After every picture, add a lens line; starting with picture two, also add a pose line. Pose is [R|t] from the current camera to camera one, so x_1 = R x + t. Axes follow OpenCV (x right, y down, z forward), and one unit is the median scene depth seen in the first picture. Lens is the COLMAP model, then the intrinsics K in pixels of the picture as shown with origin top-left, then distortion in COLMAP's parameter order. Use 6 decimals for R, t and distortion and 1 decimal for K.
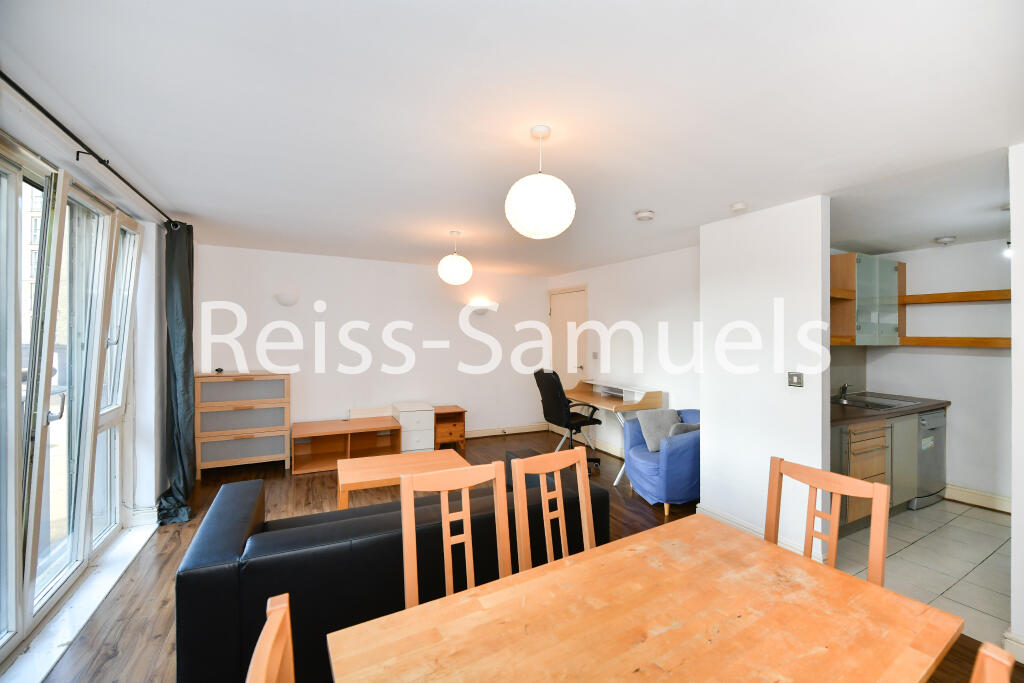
lens RADIAL K [[419.5, 0, 500.1], [0, 419.5, 327.5], [0, 0, 1]] dist [-0.013413, -0.000150]
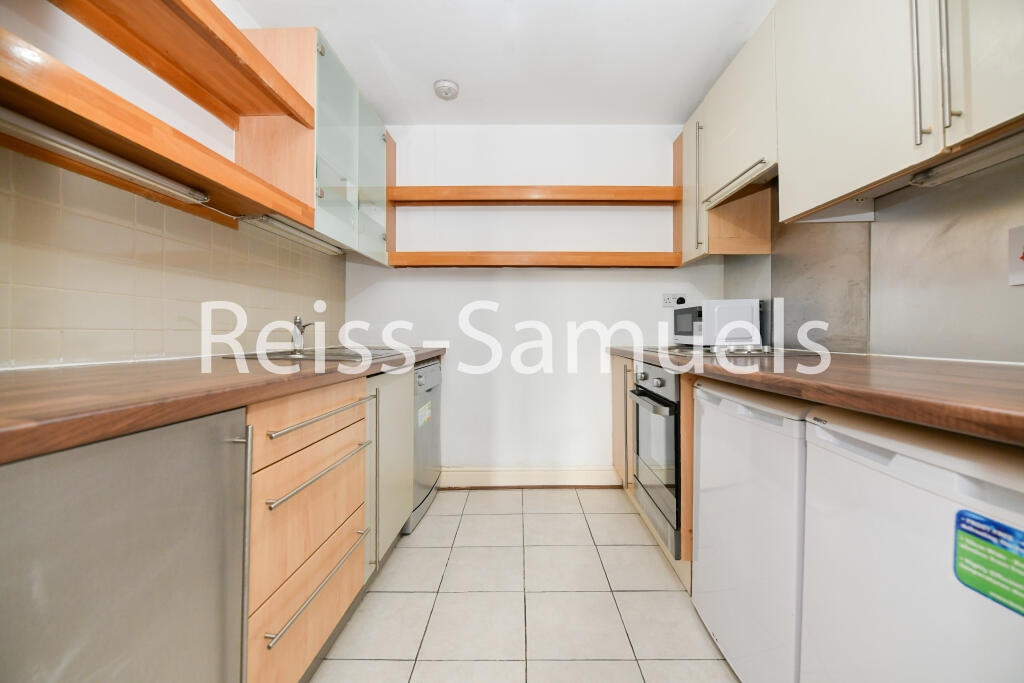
lens RADIAL K [[402.6, 0, 513.4], [0, 402.6, 331.3], [0, 0, 1]] dist [-0.001771, -0.000358]
pose [[0.479646, -0.009505, 0.877411, 0.547097], [-0.000908, 0.999935, 0.011328, 0.143268], [-0.877462, -0.006230, 0.479606, 0.569795]]
